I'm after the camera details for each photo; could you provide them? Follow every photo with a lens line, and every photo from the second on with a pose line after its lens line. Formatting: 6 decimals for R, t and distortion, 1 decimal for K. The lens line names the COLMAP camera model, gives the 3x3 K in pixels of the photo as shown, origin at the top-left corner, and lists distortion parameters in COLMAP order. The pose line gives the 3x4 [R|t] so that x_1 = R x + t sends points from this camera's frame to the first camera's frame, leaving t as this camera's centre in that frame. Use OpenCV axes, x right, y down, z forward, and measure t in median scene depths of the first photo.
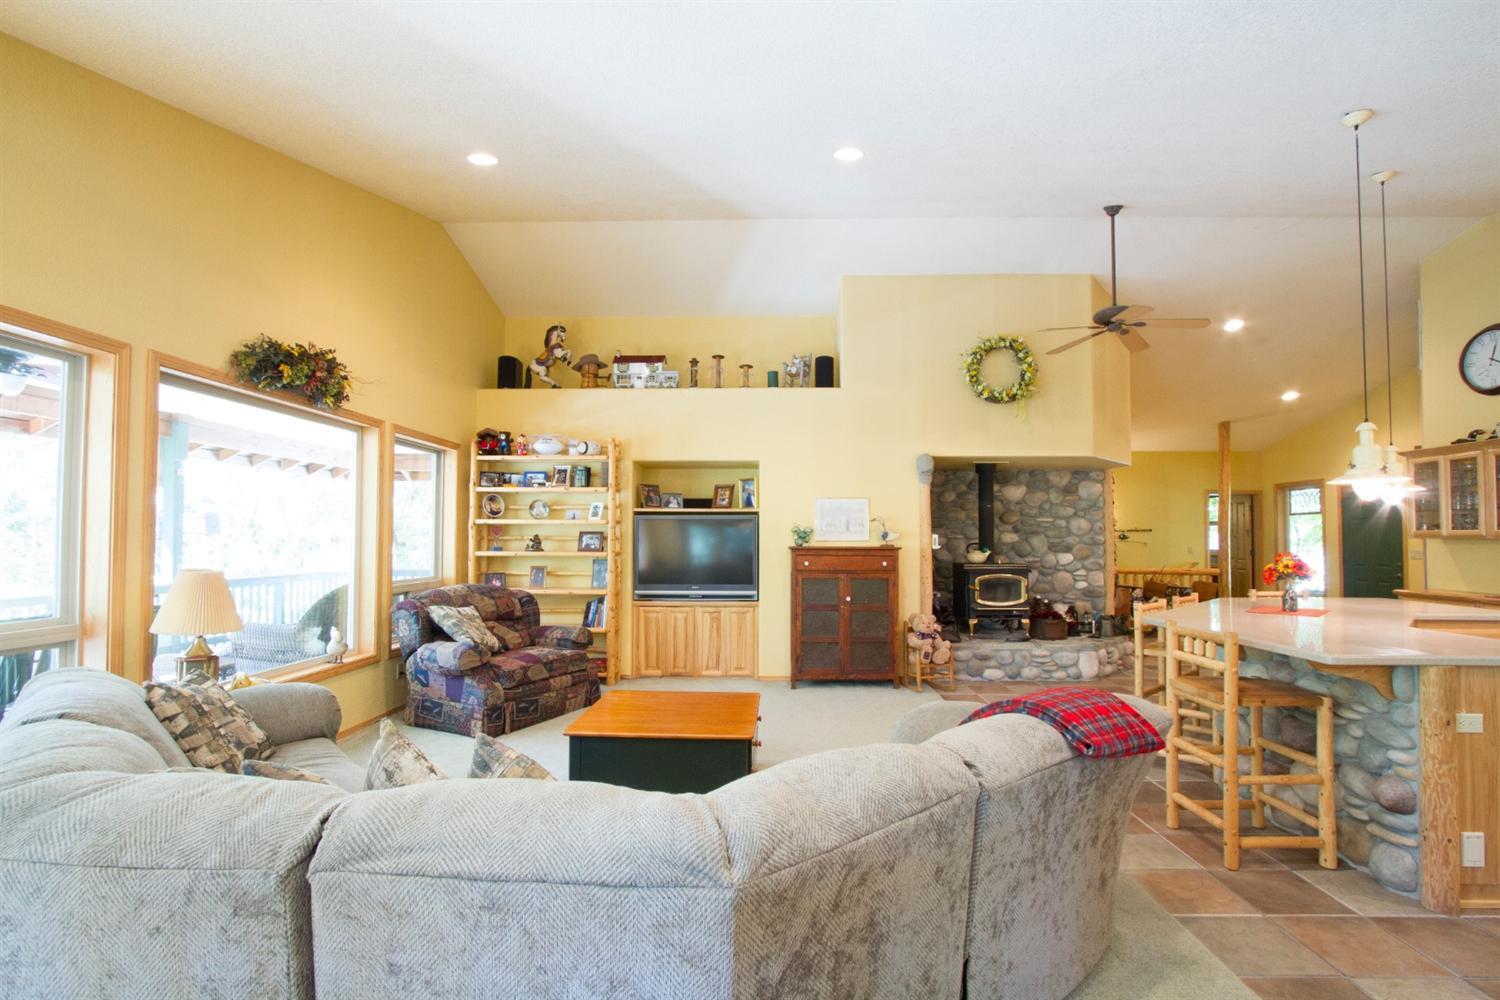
lens RADIAL K [[691.9, 0, 747.5], [0, 691.9, 510.0], [0, 0, 1]] dist [-0.001185, -0.000085]
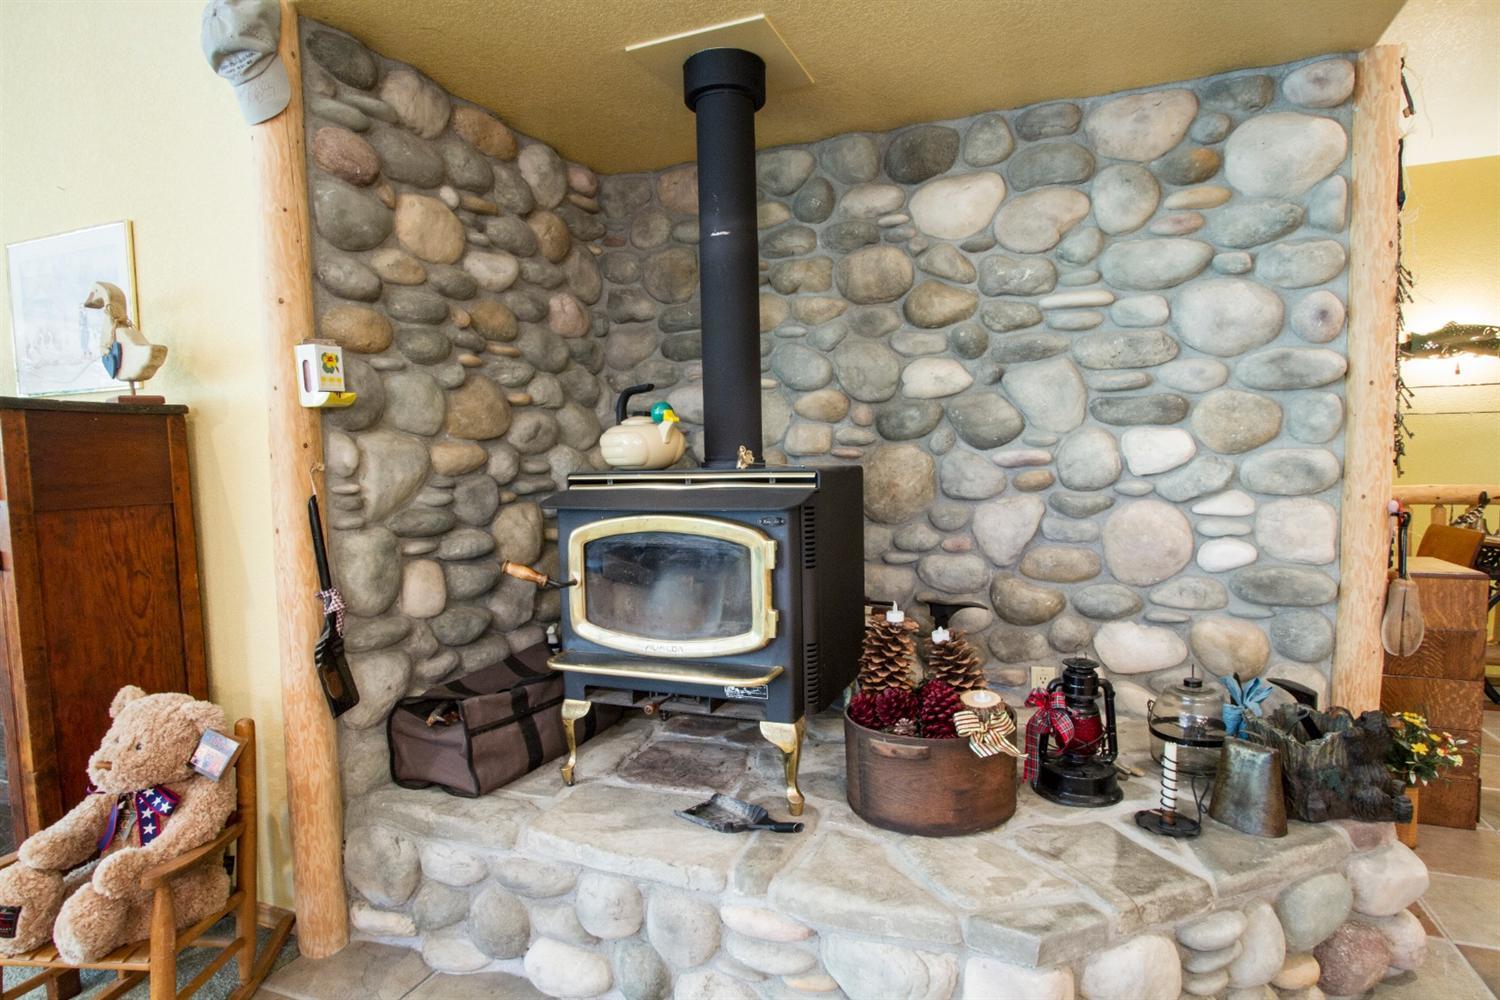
lens RADIAL K [[818.8, 0, 750.1], [0, 818.8, 504.3], [0, 0, 1]] dist [0.003160, 0.000396]
pose [[0.940921, 0.004530, -0.338595, 0.421062], [0.030478, 0.994719, 0.098002, 0.056219], [0.337251, -0.102532, 0.935815, 0.668529]]
